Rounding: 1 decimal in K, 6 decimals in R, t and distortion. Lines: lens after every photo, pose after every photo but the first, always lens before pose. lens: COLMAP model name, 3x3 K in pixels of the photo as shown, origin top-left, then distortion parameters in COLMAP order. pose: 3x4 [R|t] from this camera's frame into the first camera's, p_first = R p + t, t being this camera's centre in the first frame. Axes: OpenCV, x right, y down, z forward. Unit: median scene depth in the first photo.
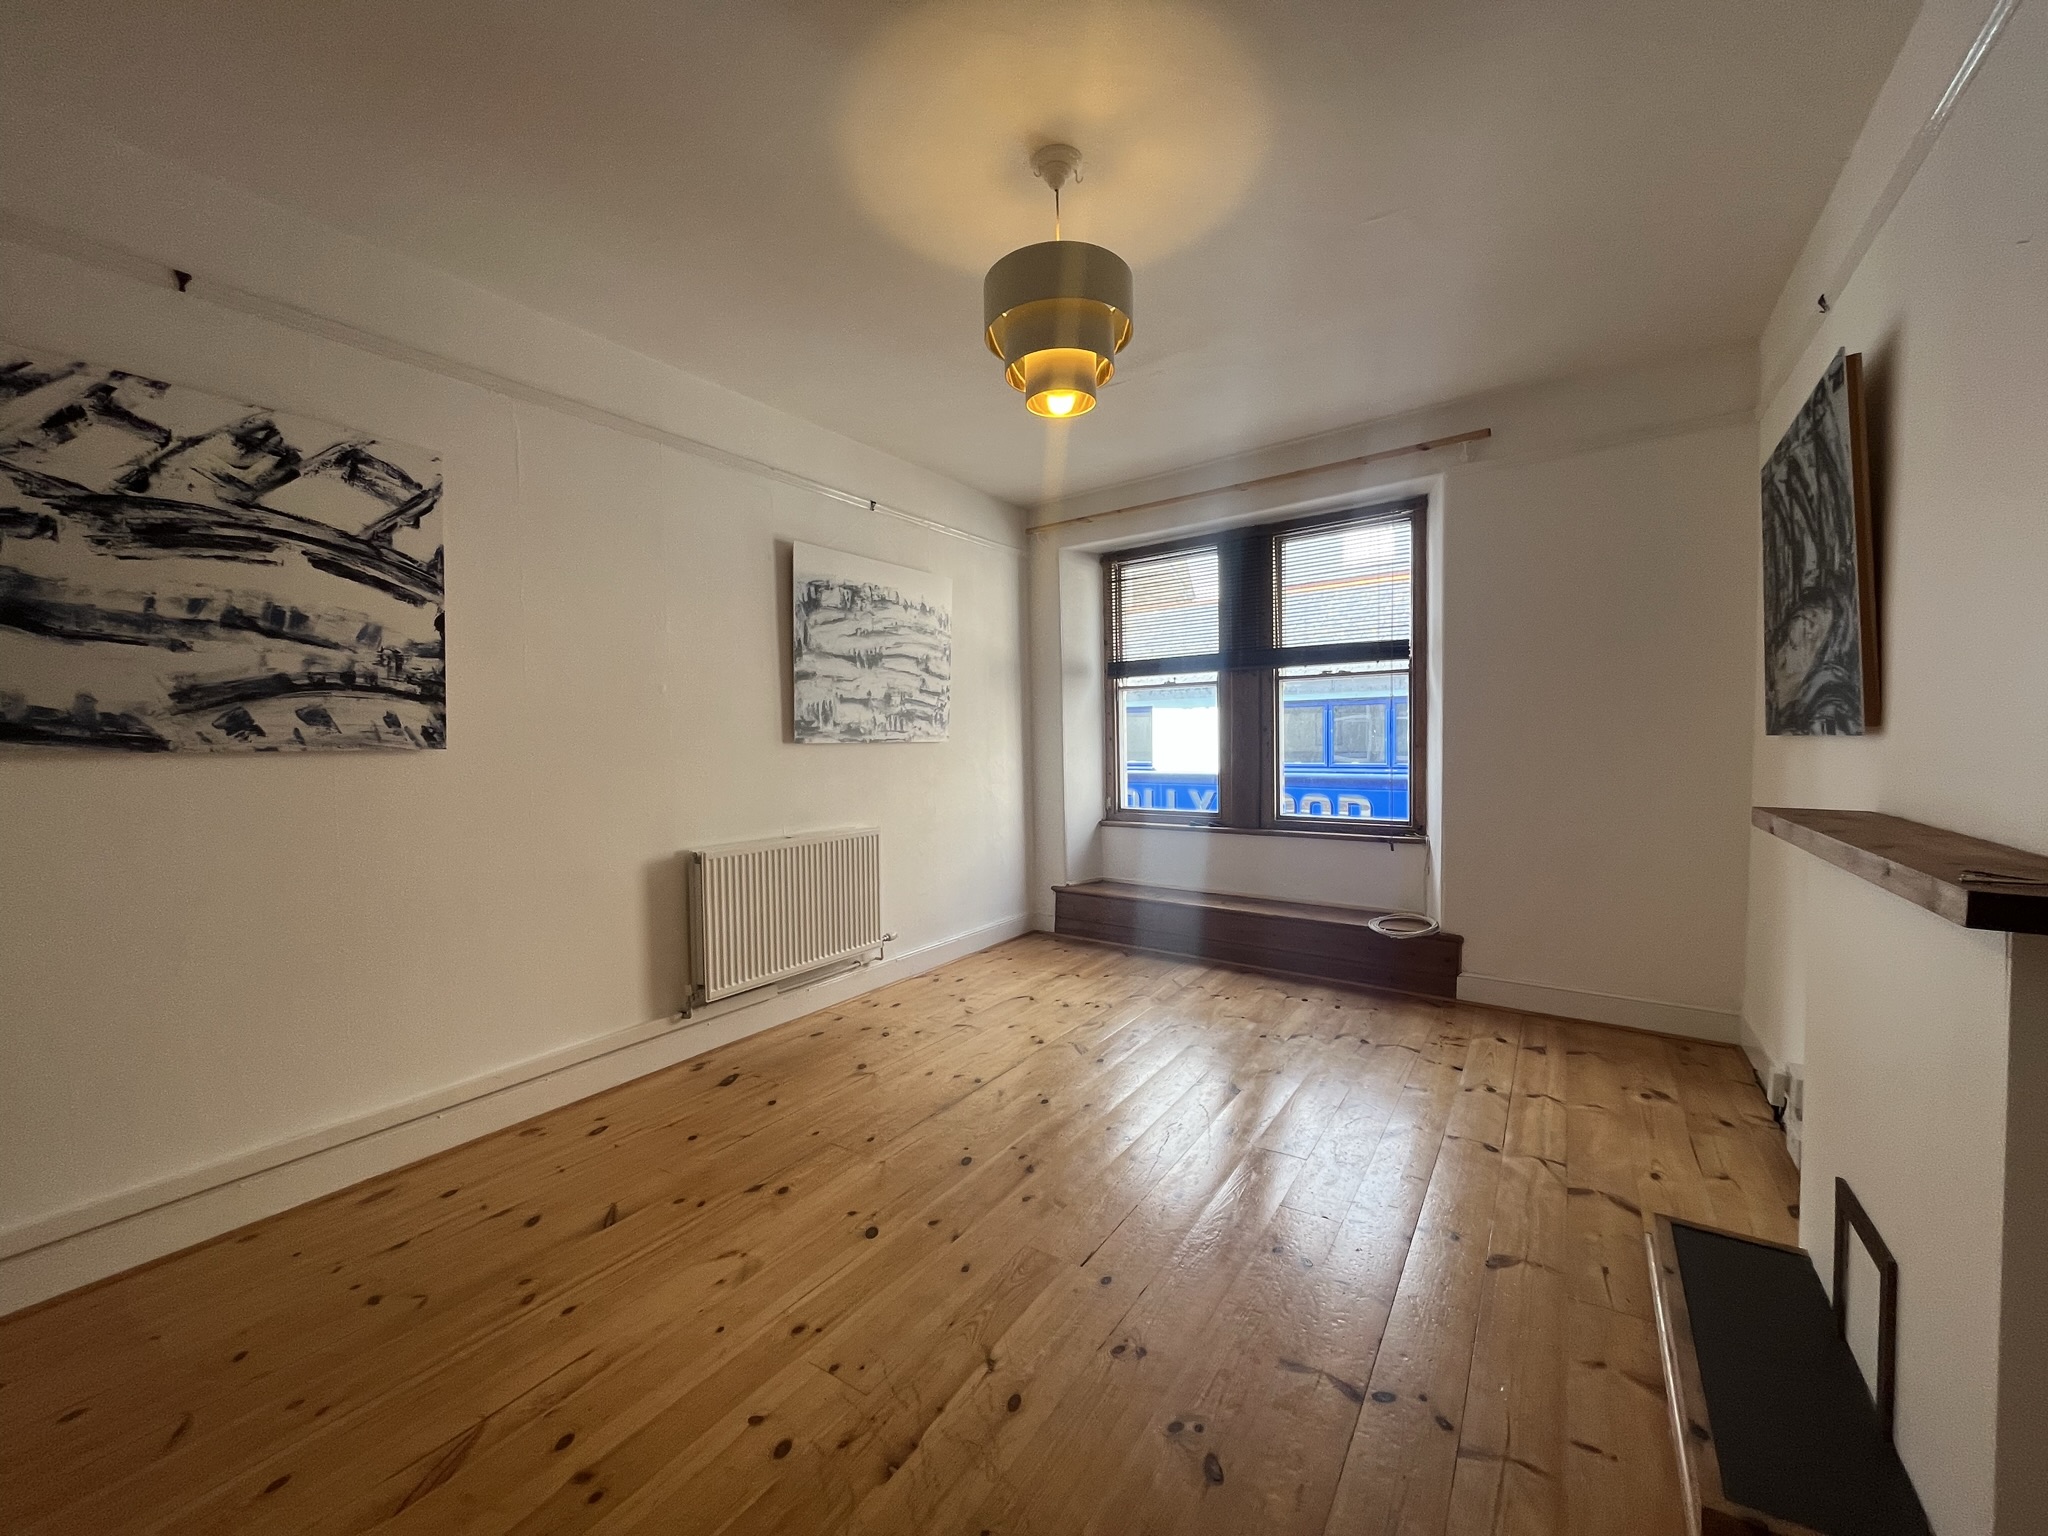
lens RADIAL K [[826.1, 0, 1025.0], [0, 826.1, 765.8], [0, 0, 1]] dist [-0.004924, 0.000442]
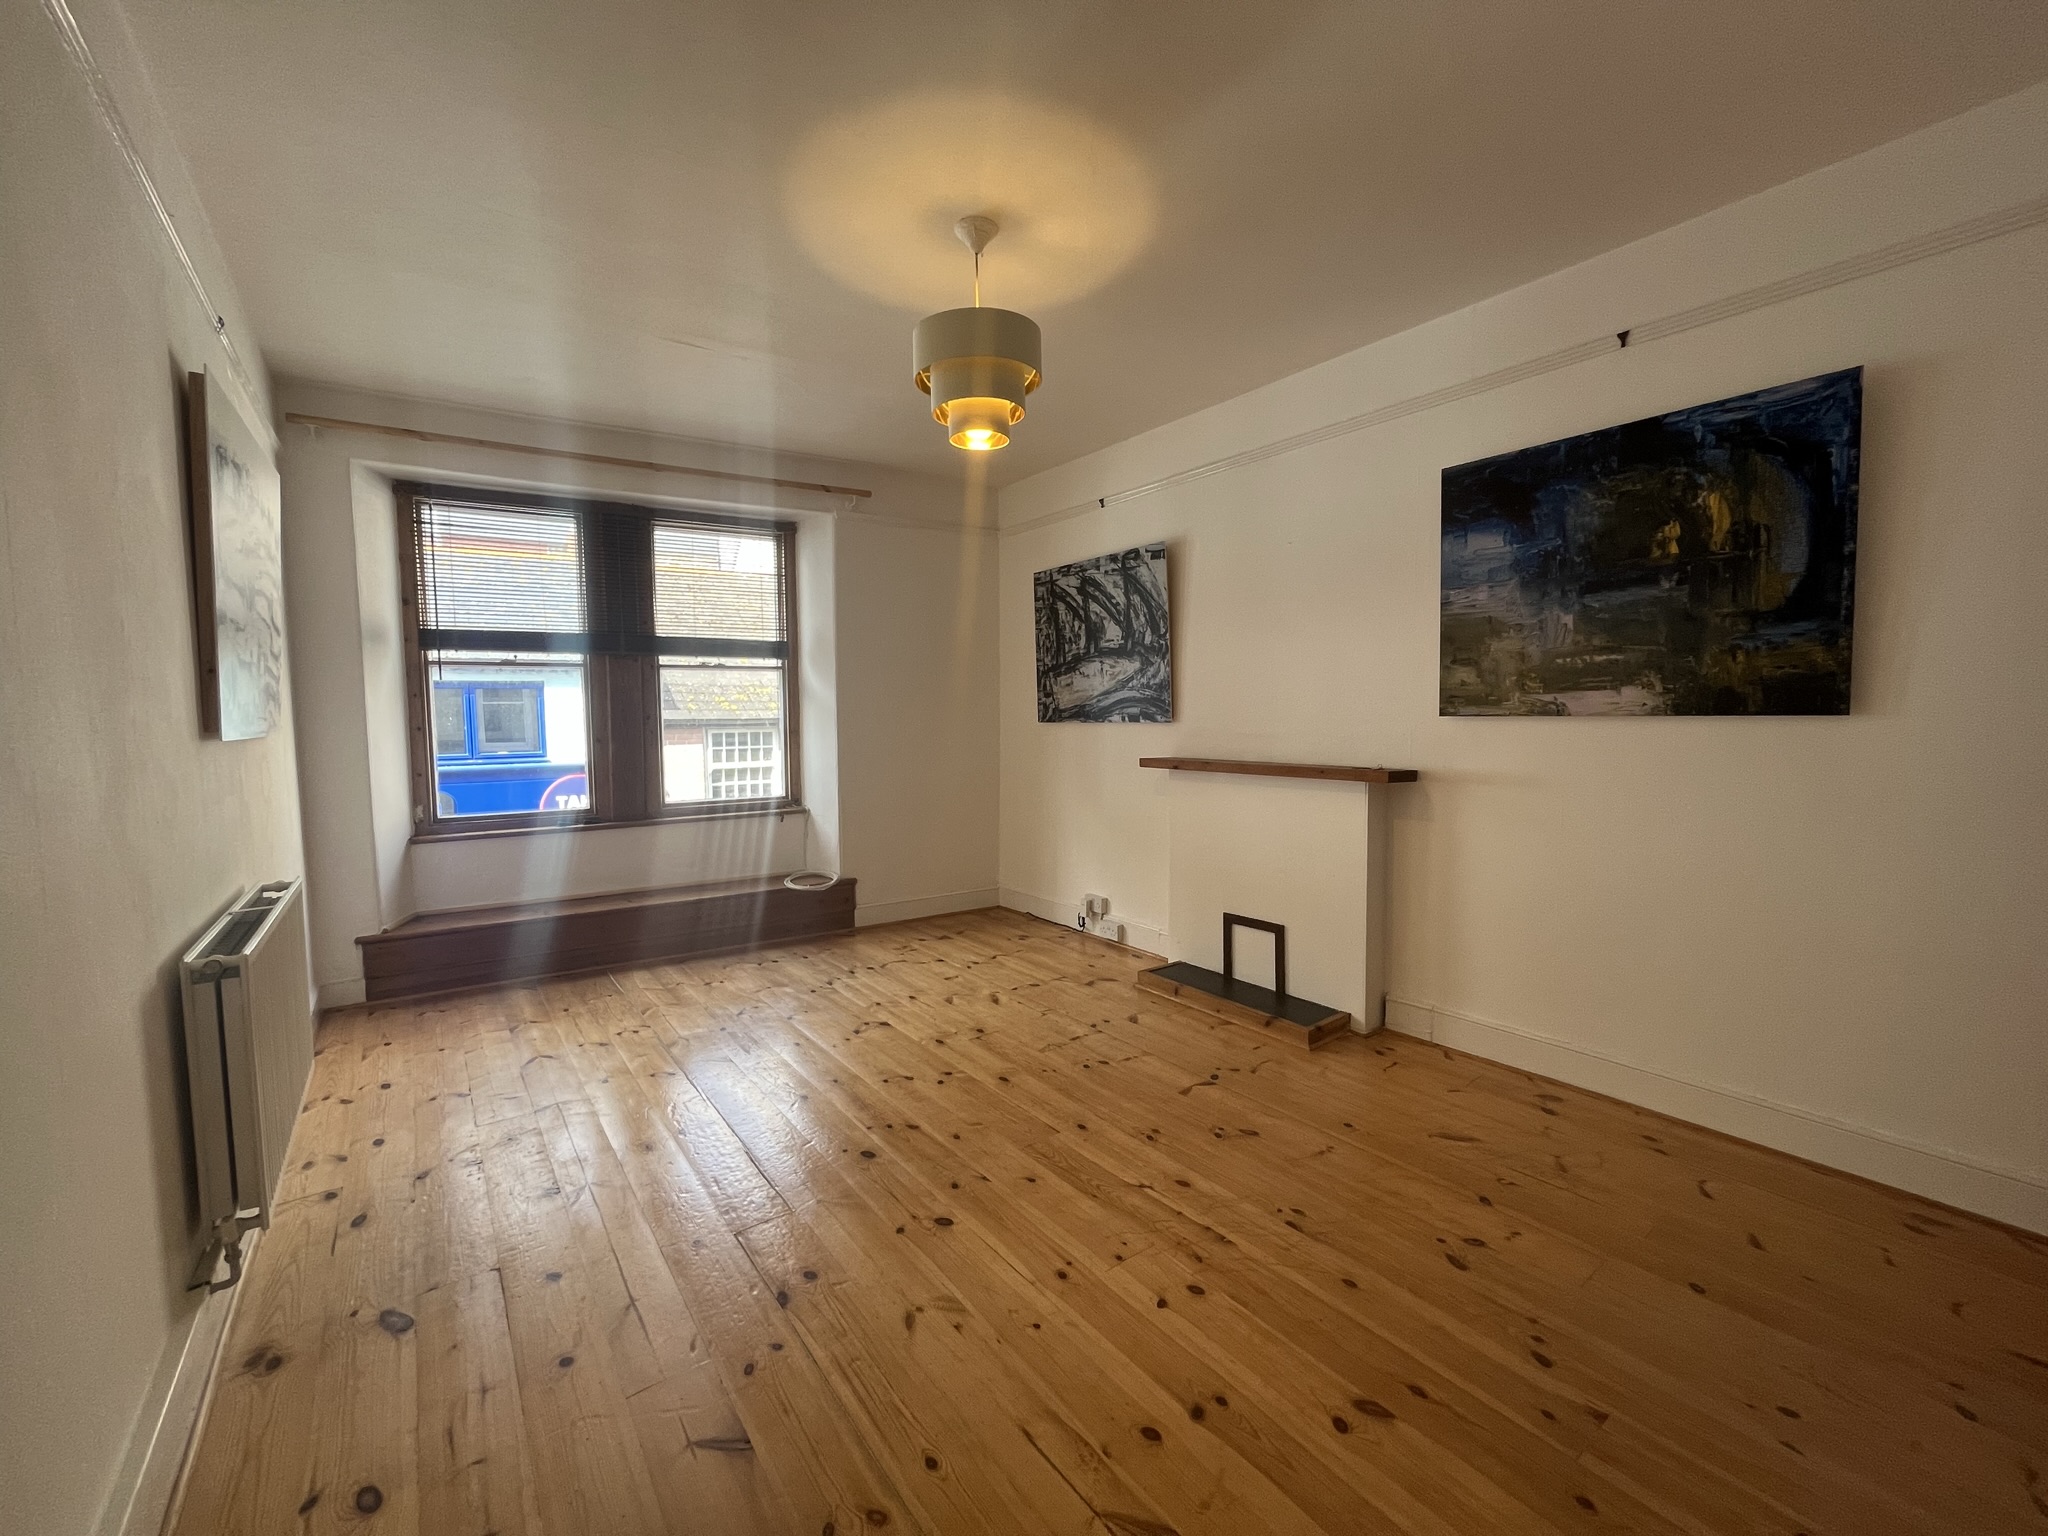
lens RADIAL K [[824.9, 0, 1022.2], [0, 824.9, 764.9], [0, 0, 1]] dist [0.000710, 0.000019]
pose [[0.346562, -0.049985, 0.936695, -0.570762], [0.036576, 0.998540, 0.039752, -0.012710], [-0.937314, 0.020484, 0.347884, 0.295255]]
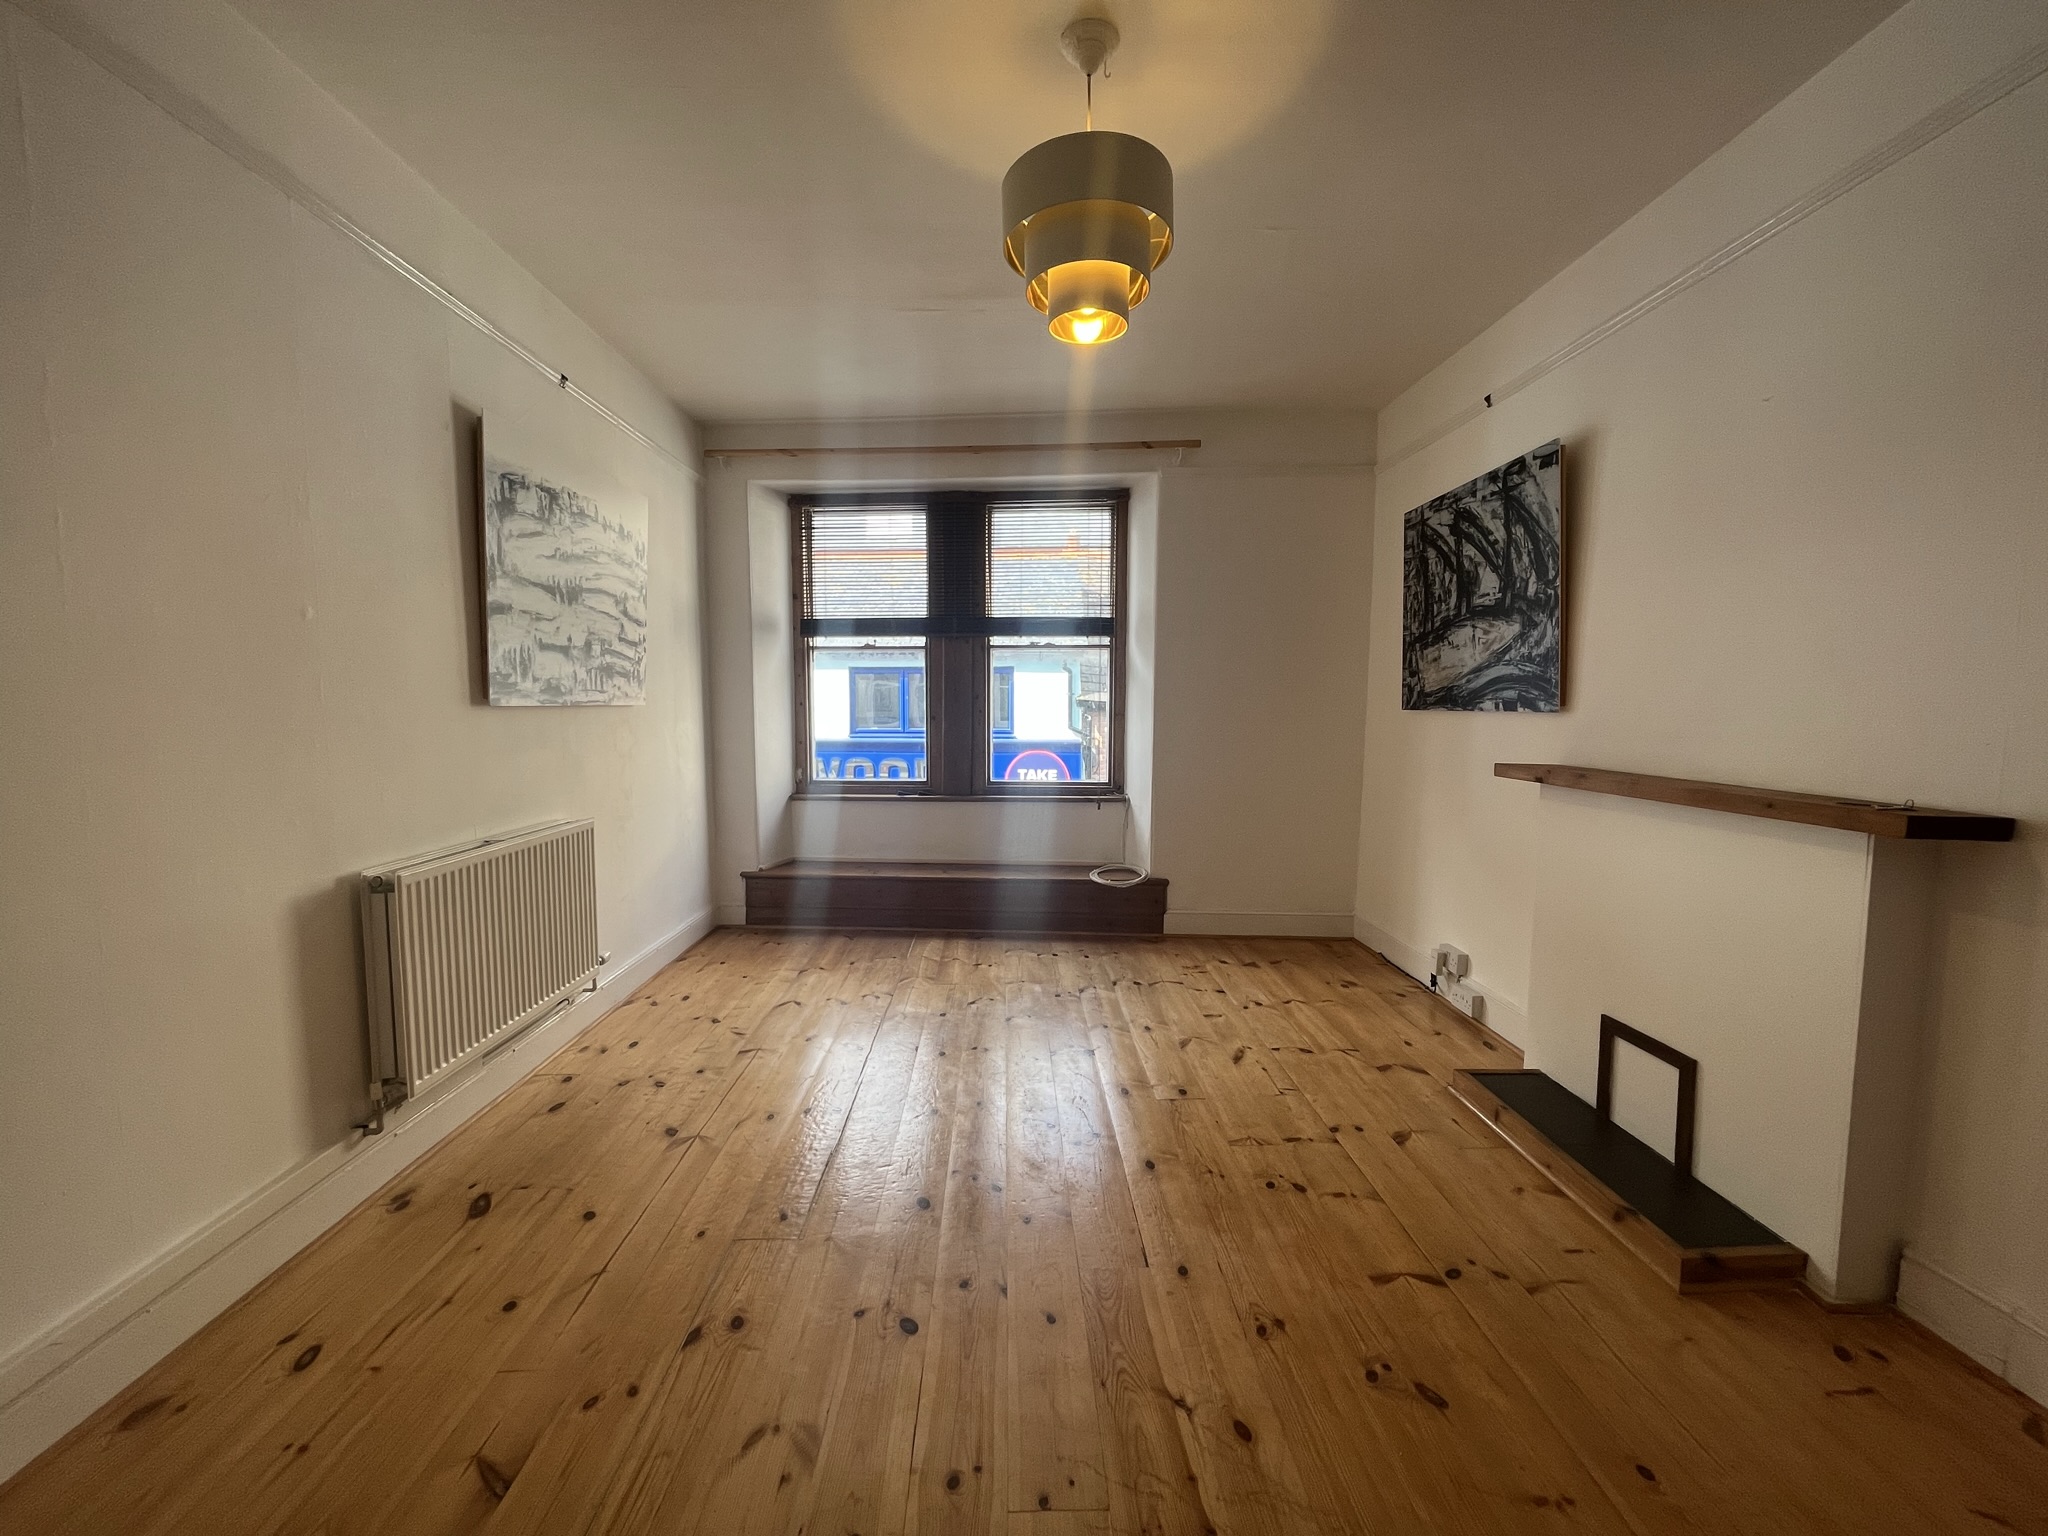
lens RADIAL K [[826.1, 0, 1025.0], [0, 826.1, 765.8], [0, 0, 1]] dist [-0.004924, 0.000442]
pose [[0.823367, -0.028327, 0.566801, -0.284235], [0.003835, 0.999008, 0.044357, -0.005318], [-0.567496, -0.034348, 0.822660, 0.160485]]
